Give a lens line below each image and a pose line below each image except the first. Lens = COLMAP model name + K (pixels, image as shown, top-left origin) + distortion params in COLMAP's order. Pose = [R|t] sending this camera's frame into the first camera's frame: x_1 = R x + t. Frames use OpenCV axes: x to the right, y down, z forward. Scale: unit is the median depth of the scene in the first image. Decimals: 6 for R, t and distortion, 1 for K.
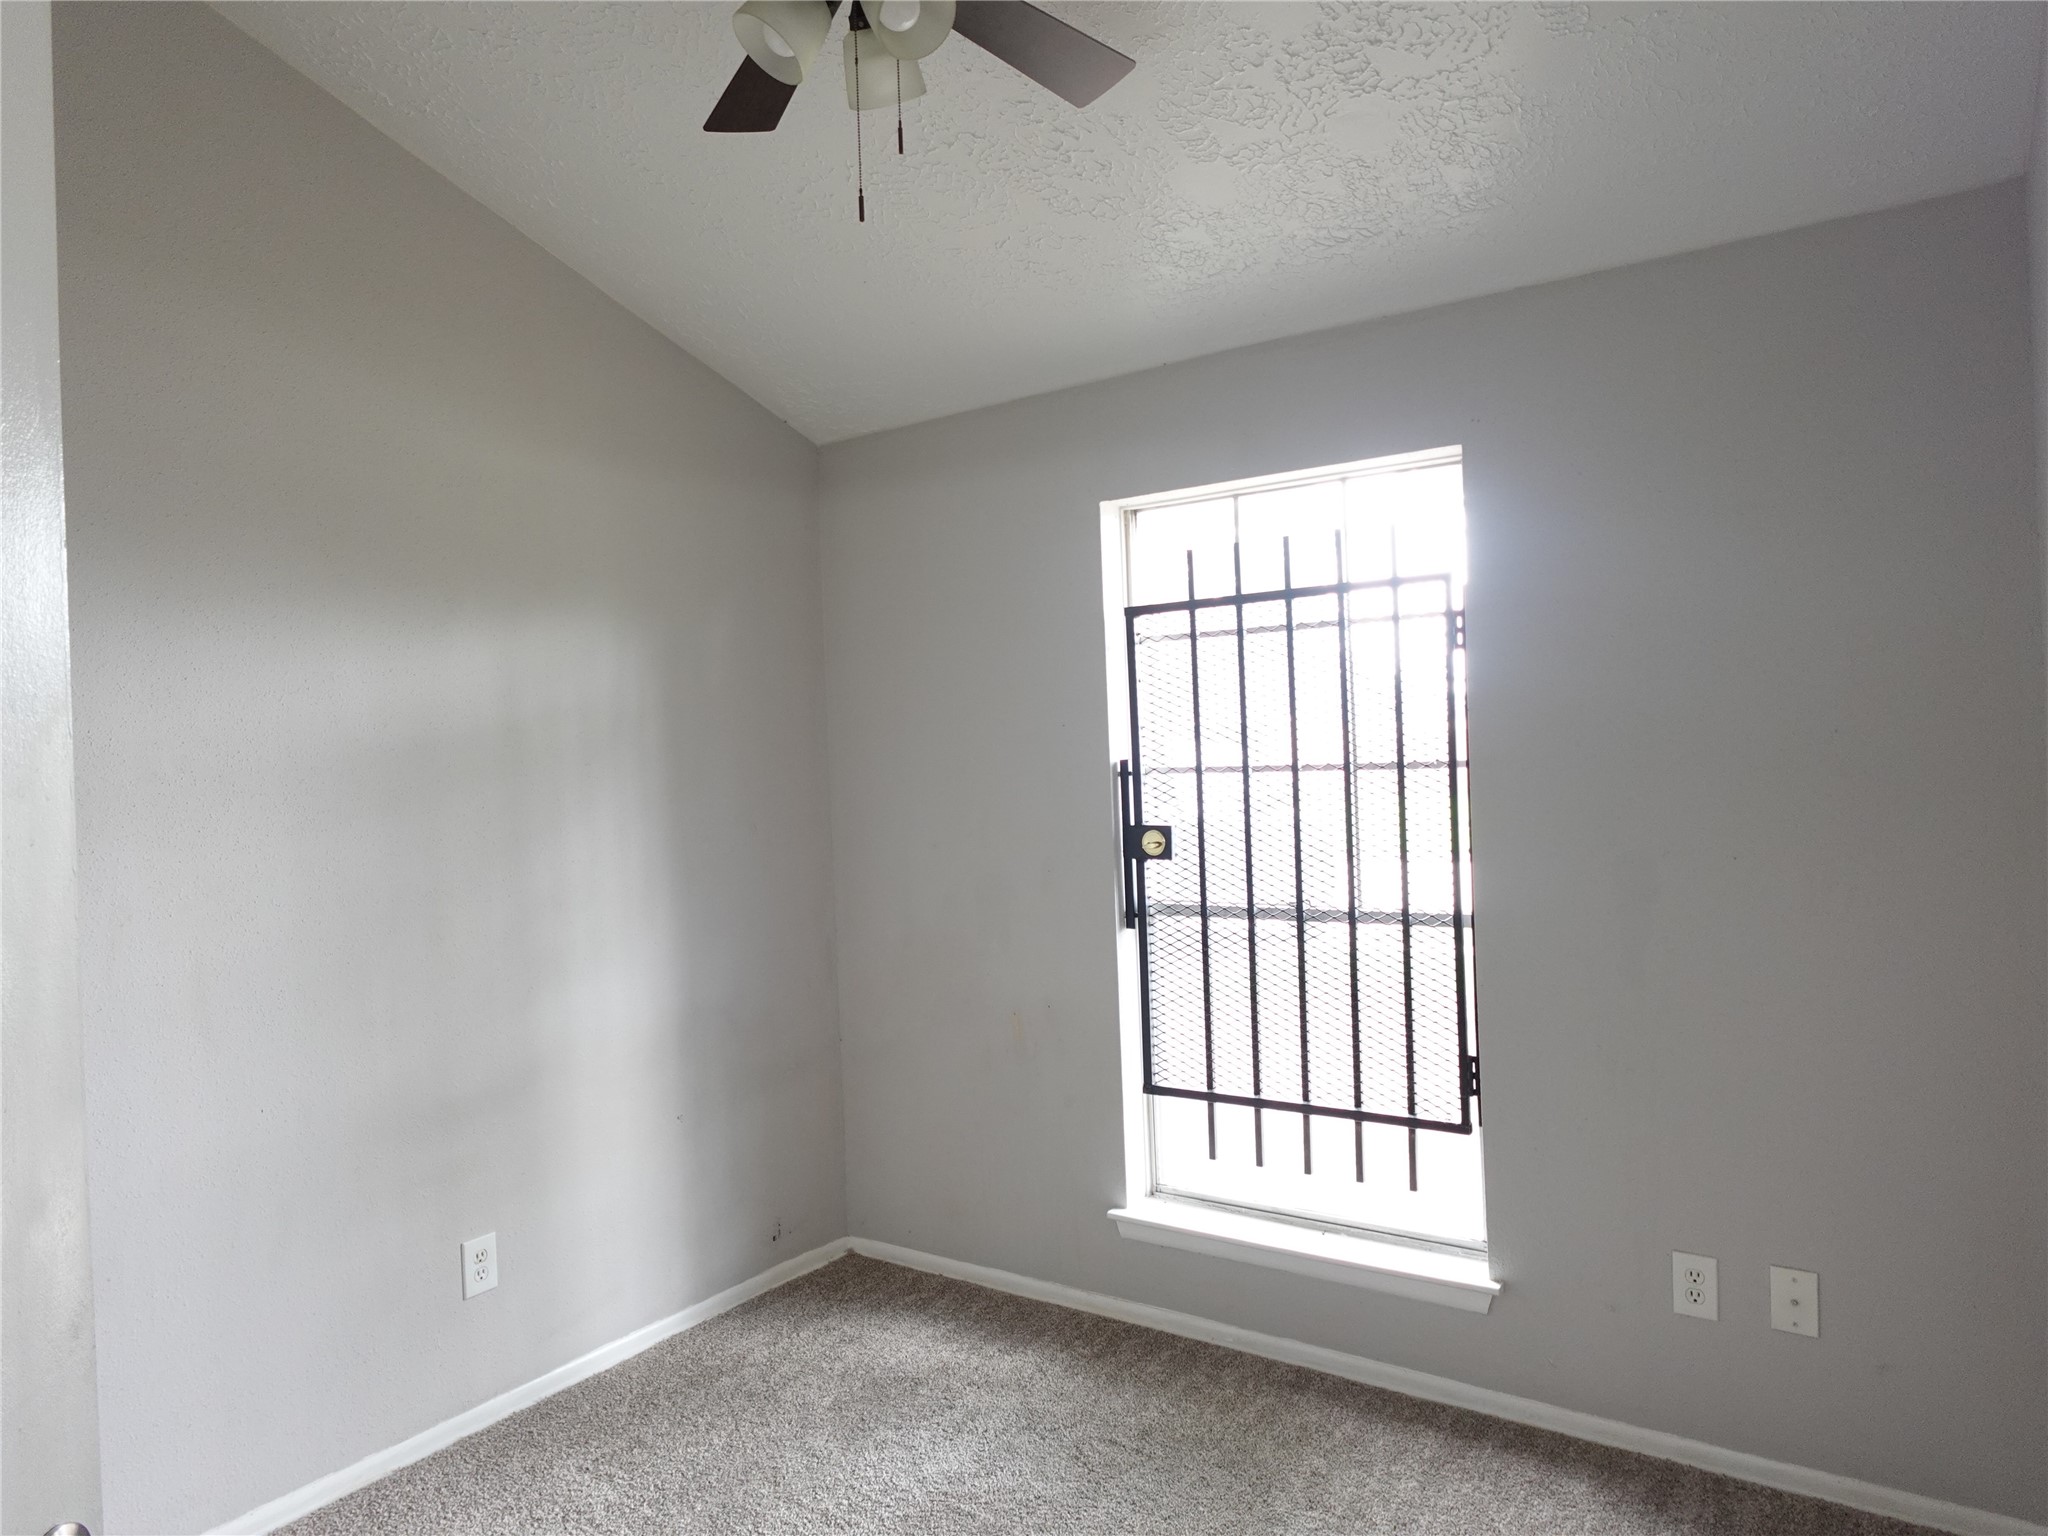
lens RADIAL K [[1302.2, 0, 1026.5], [0, 1302.2, 768.4], [0, 0, 1]] dist [-0.005930, 0.009406]
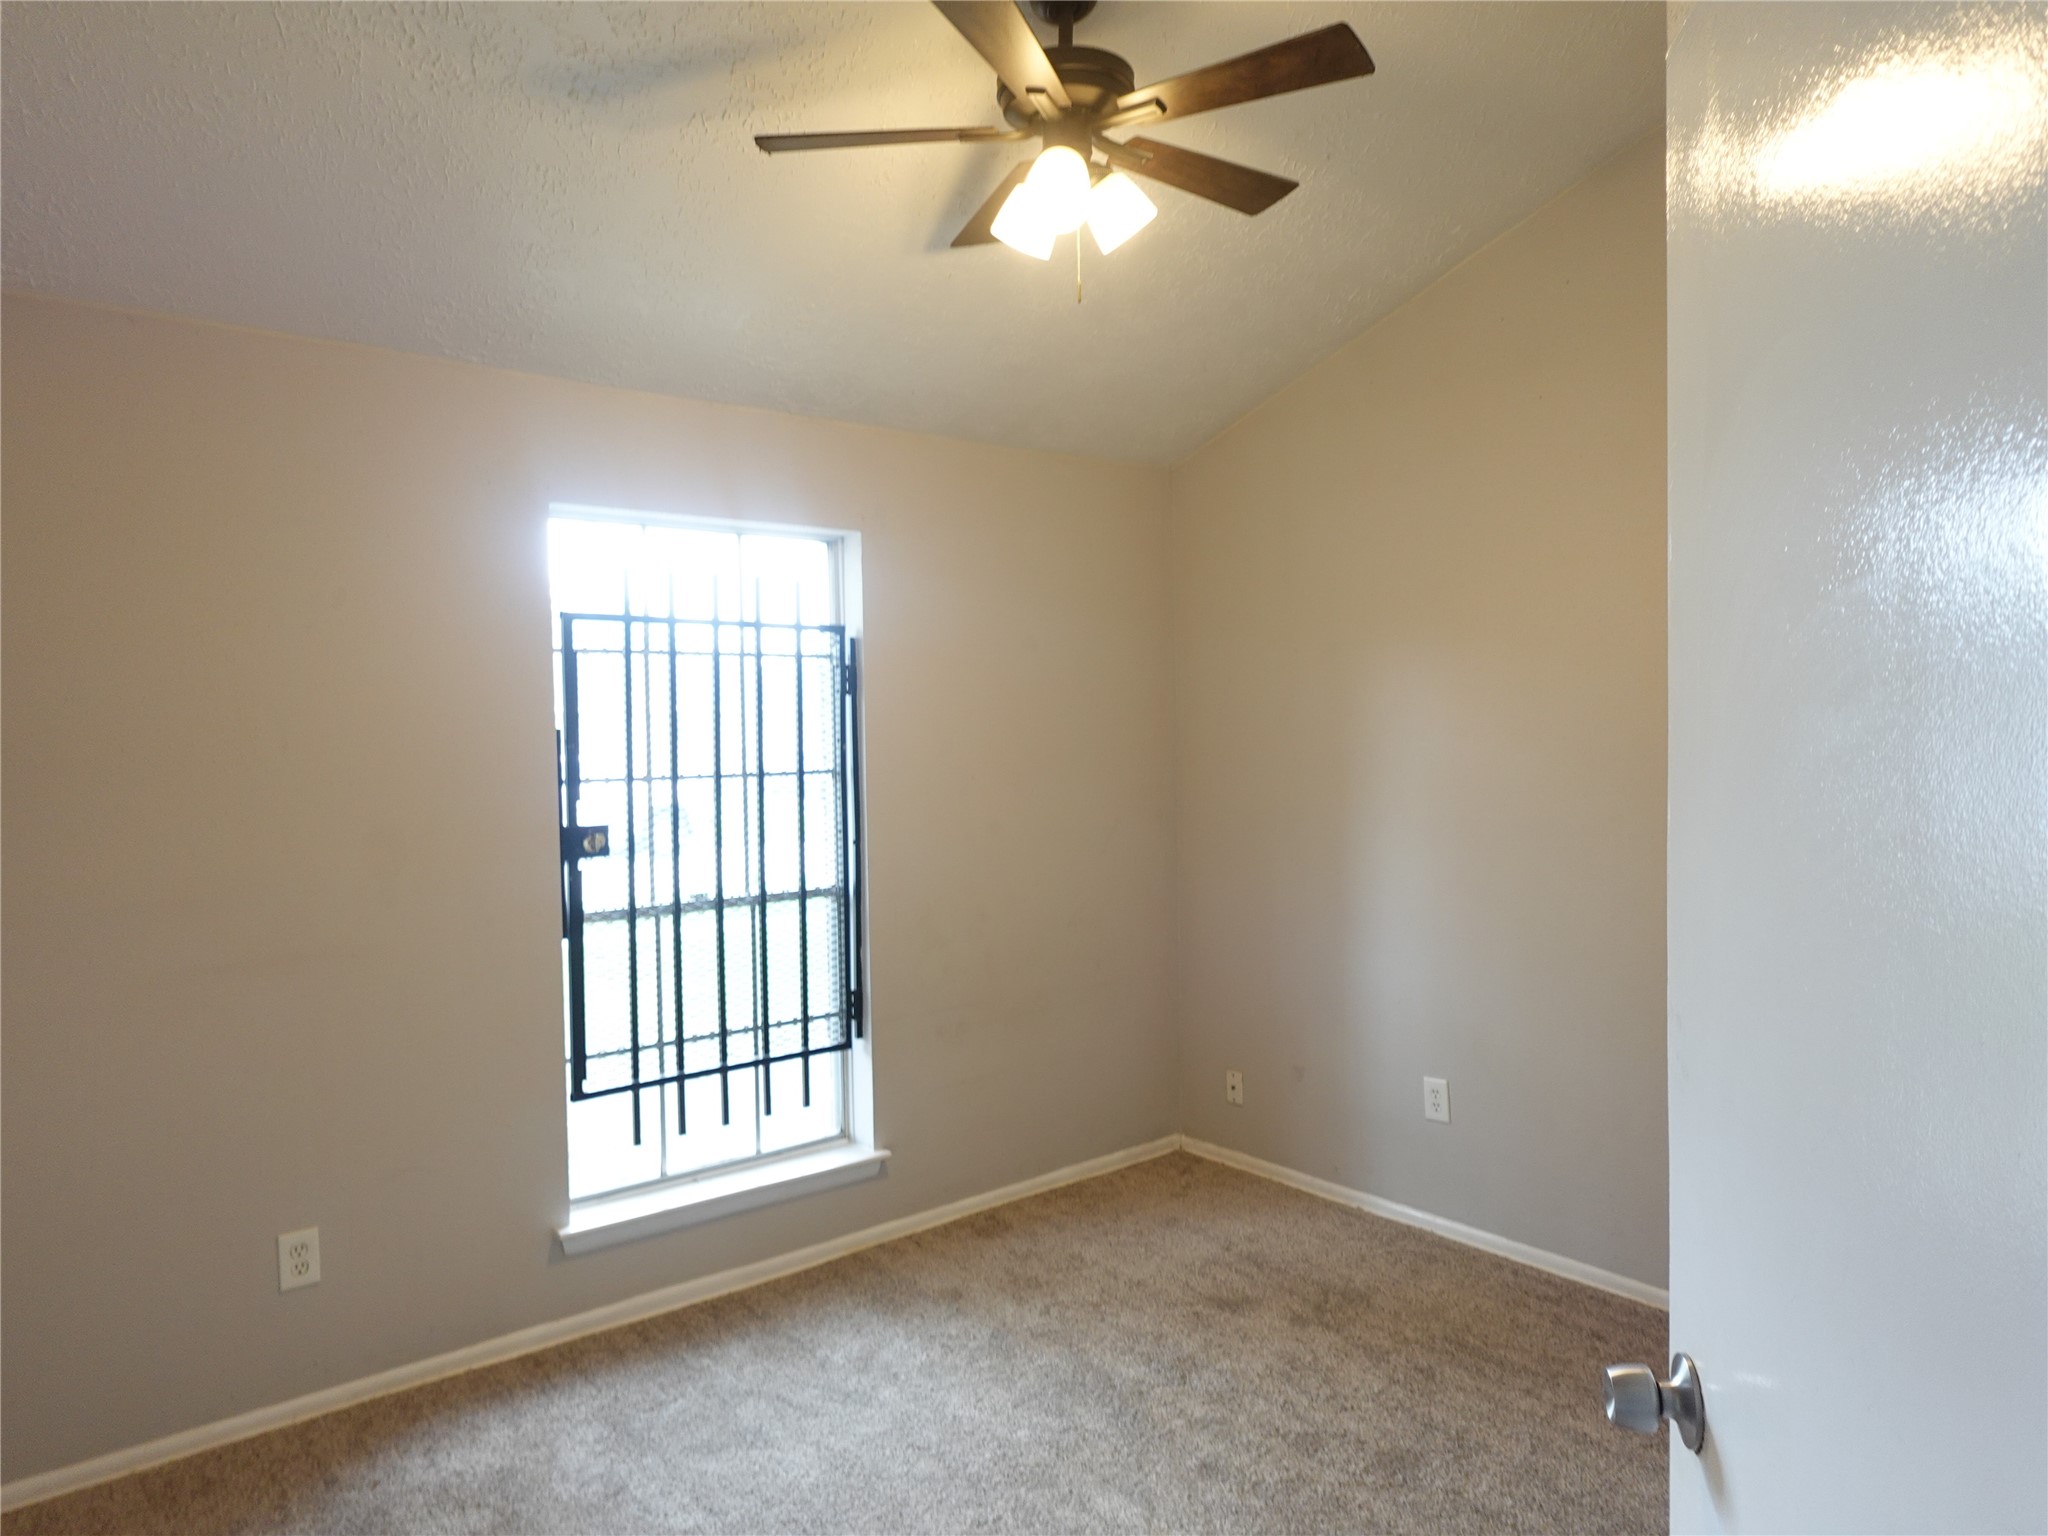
lens RADIAL K [[1302.2, 0, 1022.9], [0, 1302.2, 777.6], [0, 0, 1]] dist [-0.005930, 0.009406]
pose [[0.192145, 0.032297, 0.980835, -0.915239], [-0.005929, 0.999478, -0.031750, 0.040592], [-0.981349, 0.000285, 0.192236, 0.547970]]
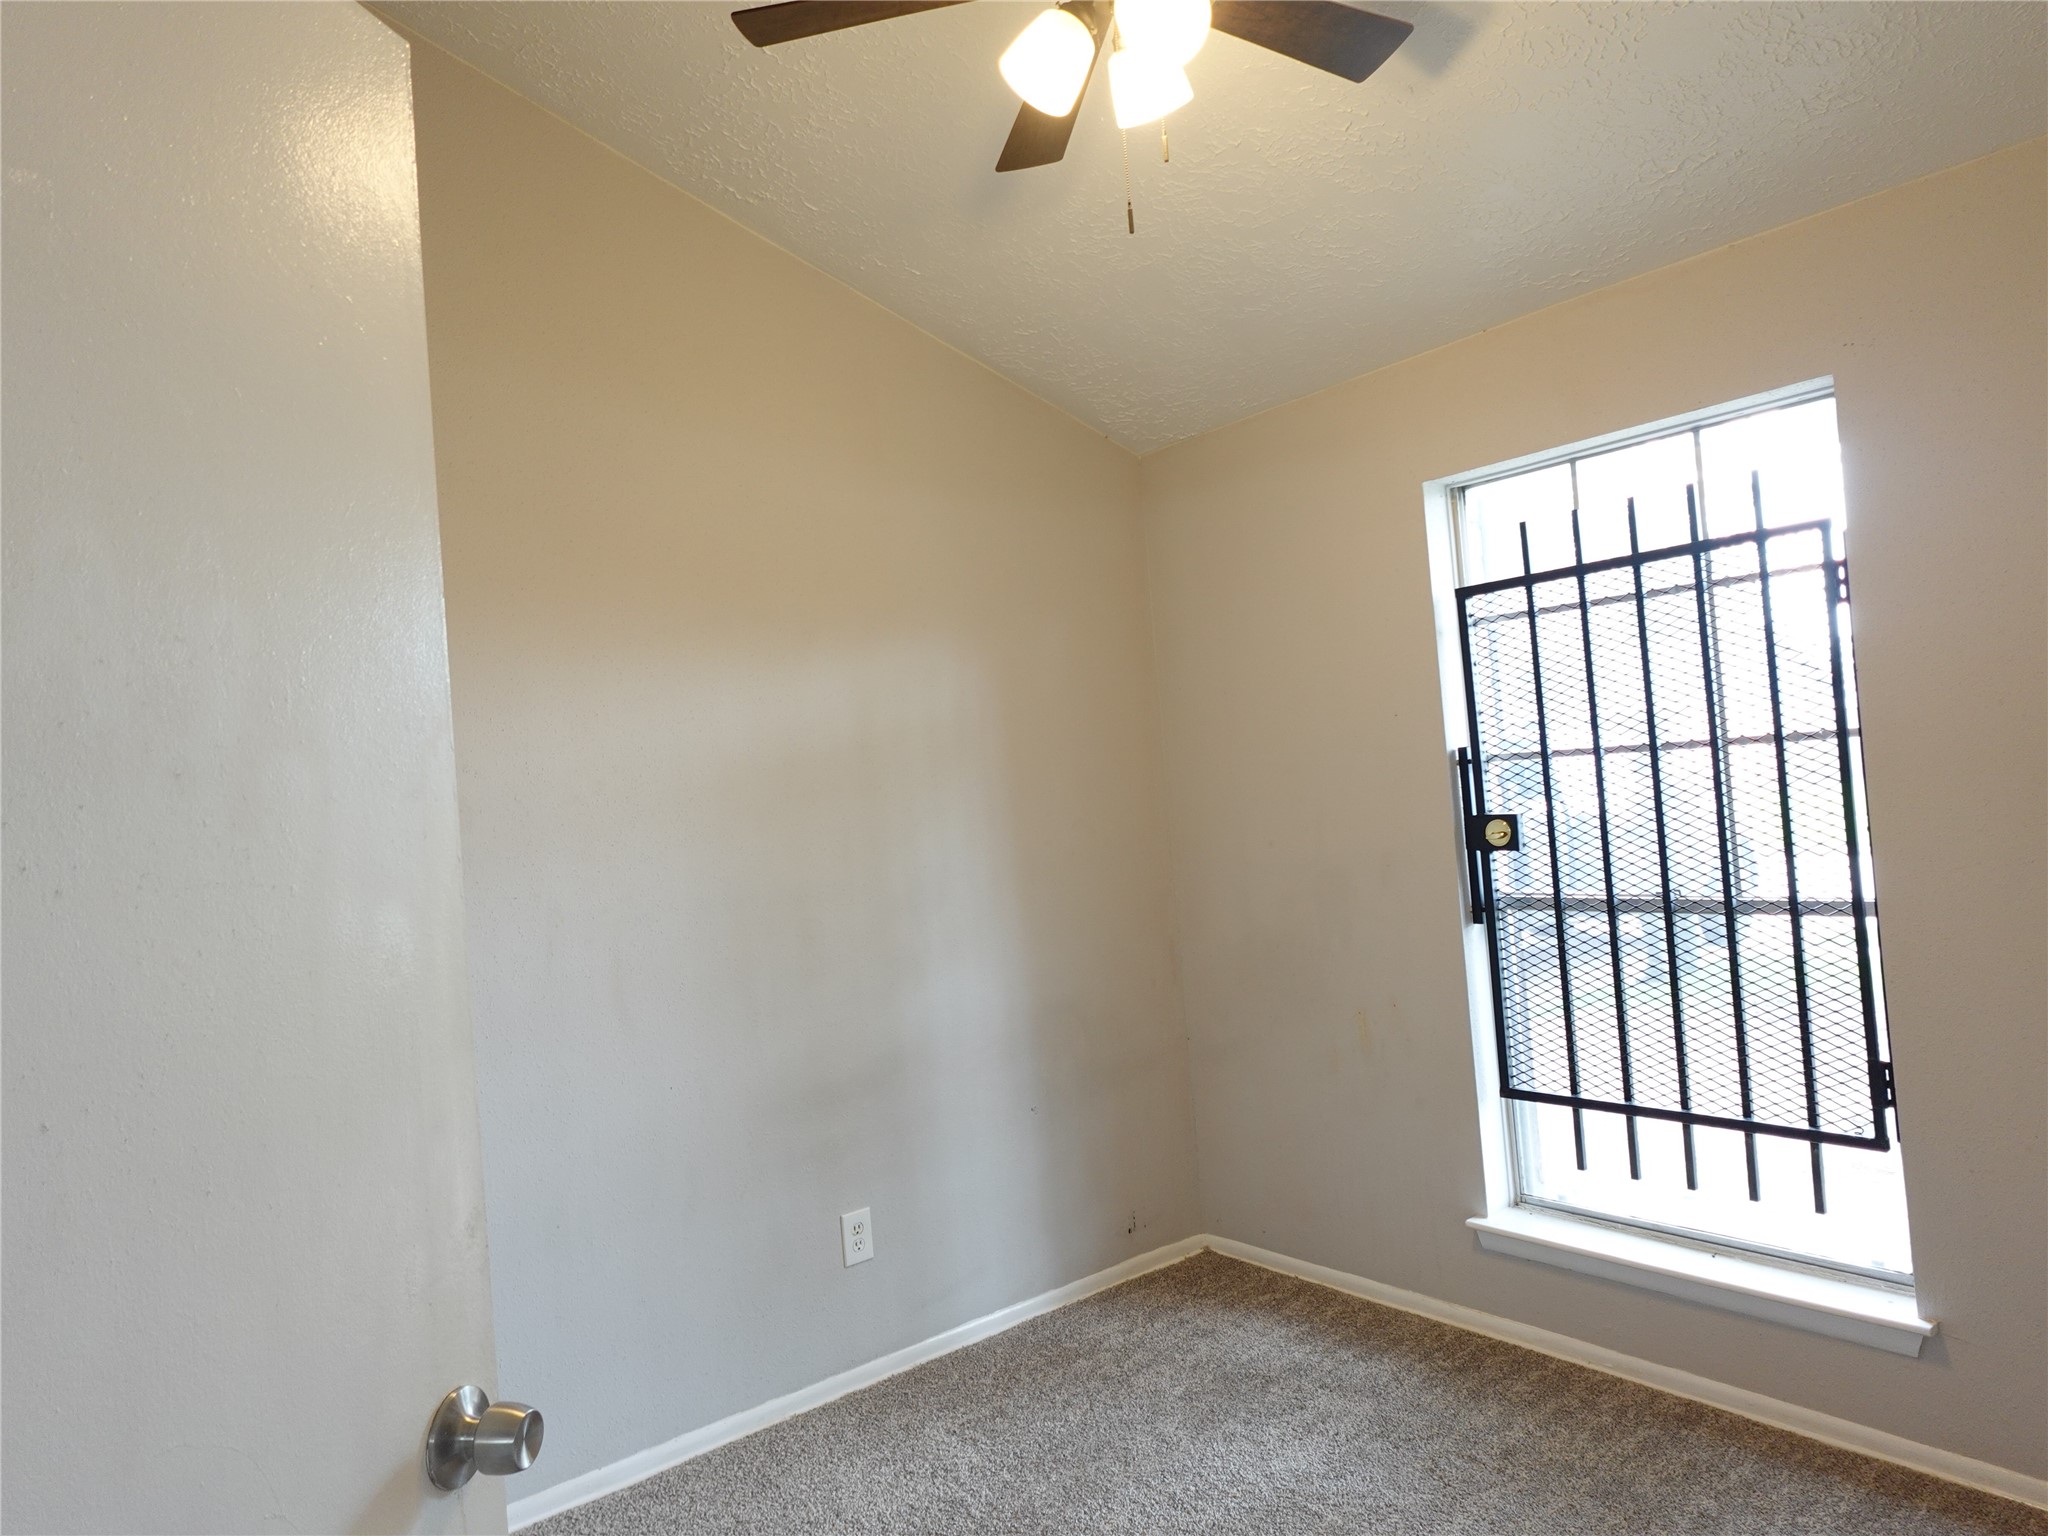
lens RADIAL K [[1302.2, 0, 1028.7], [0, 1302.2, 766.3], [0, 0, 1]] dist [-0.005930, 0.009406]
pose [[0.959012, -0.044519, -0.279848, 0.040642], [0.041828, 0.999003, -0.015584, 0.009871], [0.280263, 0.003240, 0.959918, -0.010264]]
